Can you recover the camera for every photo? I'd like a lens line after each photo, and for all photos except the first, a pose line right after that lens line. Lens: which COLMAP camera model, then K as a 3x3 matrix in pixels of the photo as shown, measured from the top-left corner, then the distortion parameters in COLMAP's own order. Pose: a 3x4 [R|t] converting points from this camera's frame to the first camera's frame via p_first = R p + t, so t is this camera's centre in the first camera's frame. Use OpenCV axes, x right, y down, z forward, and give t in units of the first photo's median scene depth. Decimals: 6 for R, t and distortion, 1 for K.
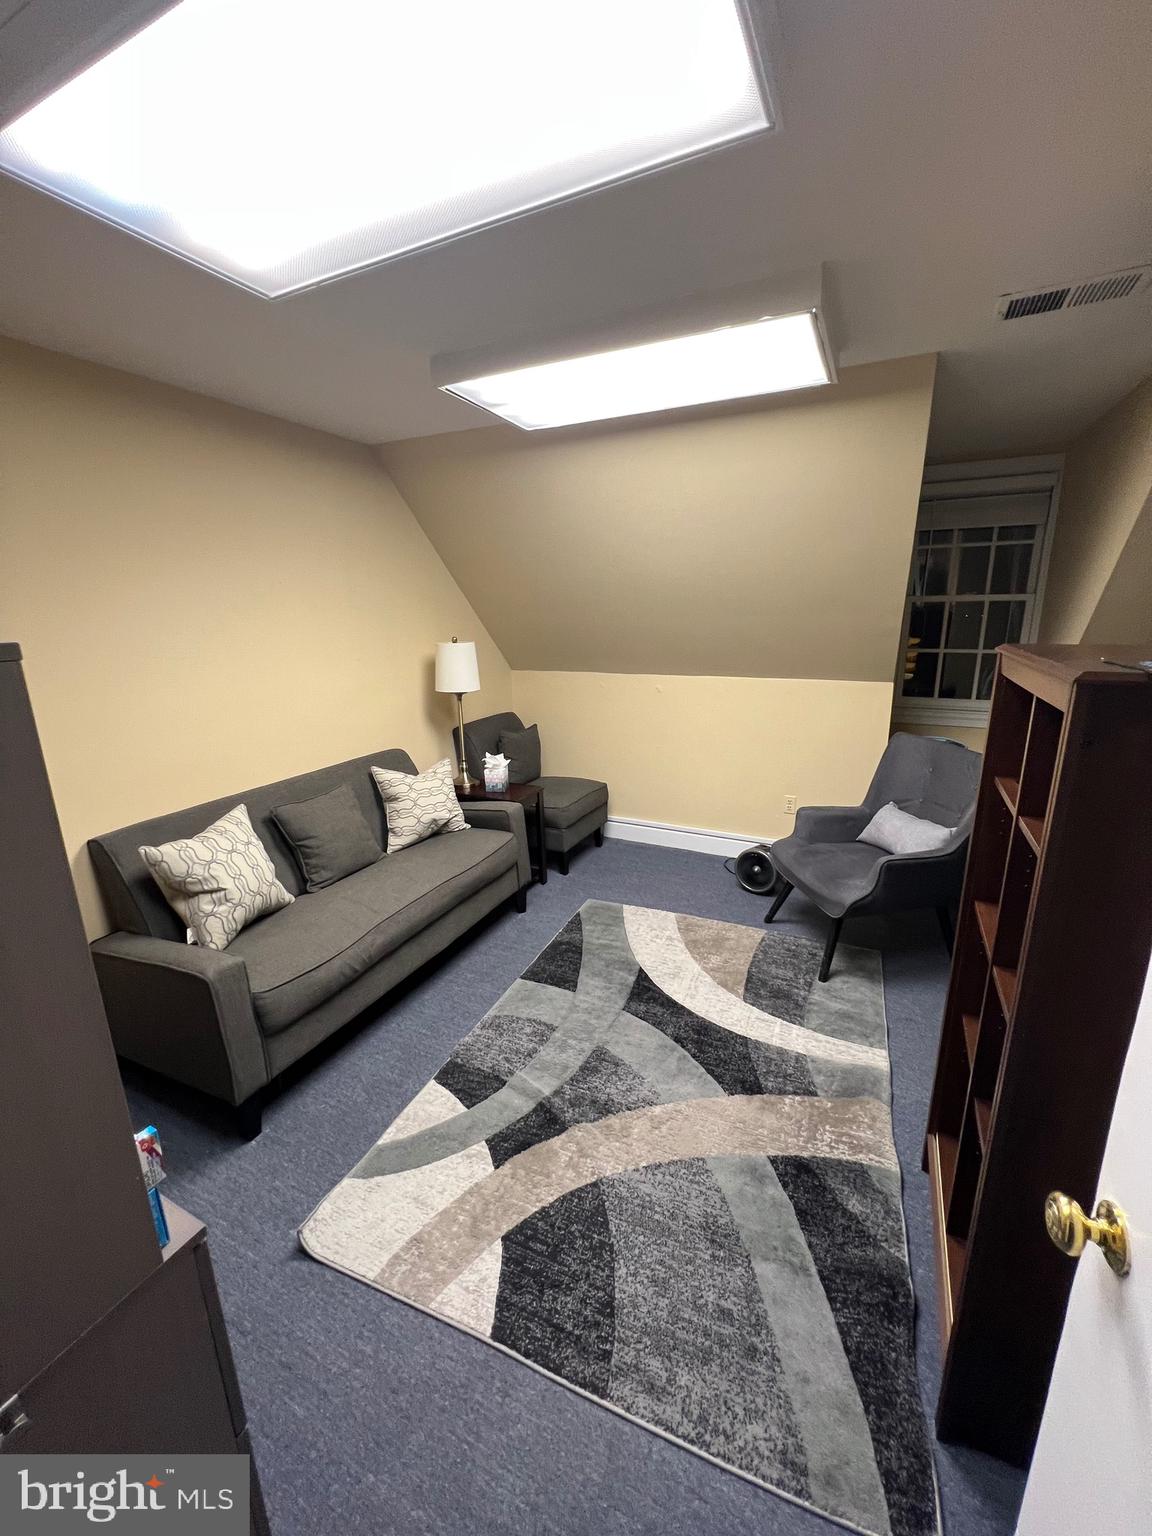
lens RADIAL K [[610.8, 0, 577.1], [0, 610.8, 765.7], [0, 0, 1]] dist [-0.002592, 0.000368]
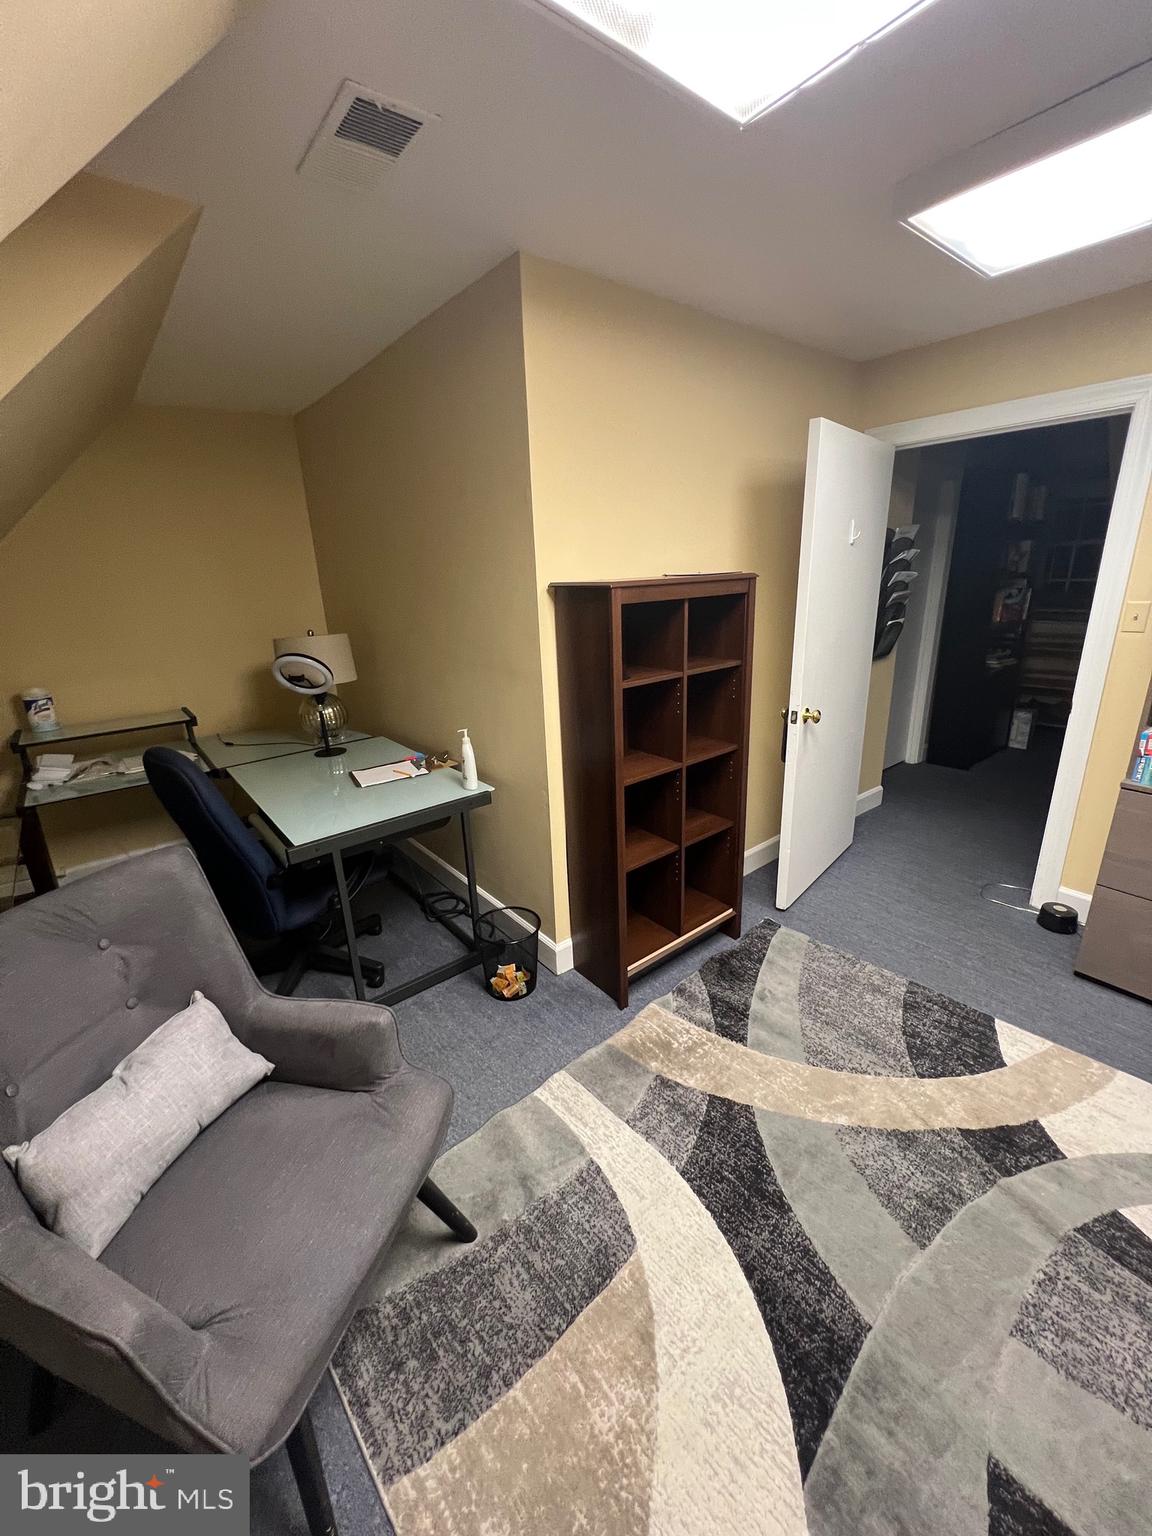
lens RADIAL K [[610.8, 0, 580.3], [0, 610.8, 764.2], [0, 0, 1]] dist [-0.002592, 0.000368]
pose [[-0.907484, -0.079067, 0.412579, 0.118925], [0.155305, 0.849400, 0.504381, -0.290543], [-0.390325, 0.521793, -0.758537, 1.206321]]
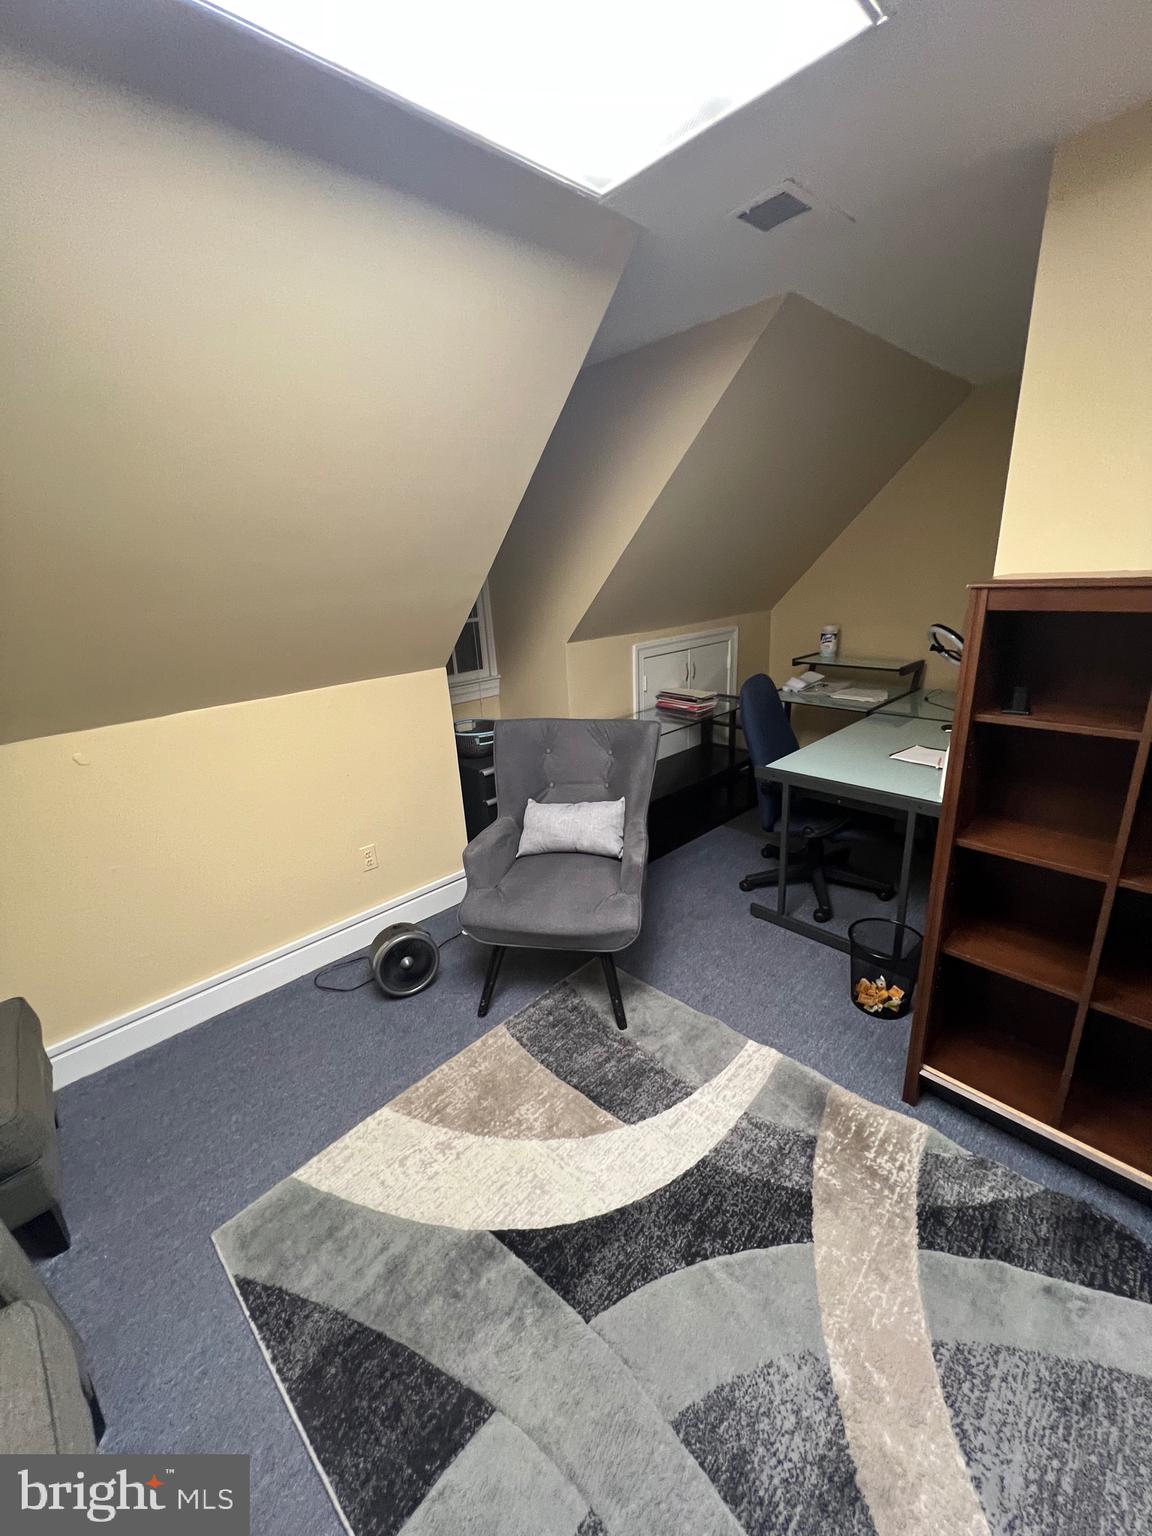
lens RADIAL K [[610.8, 0, 582.7], [0, 610.8, 763.2], [0, 0, 1]] dist [-0.002592, 0.000368]
pose [[0.340598, -0.293183, 0.893329, -0.254389], [0.283864, 0.937866, 0.199572, -0.164396], [-0.896334, 0.185610, 0.402660, 0.679968]]
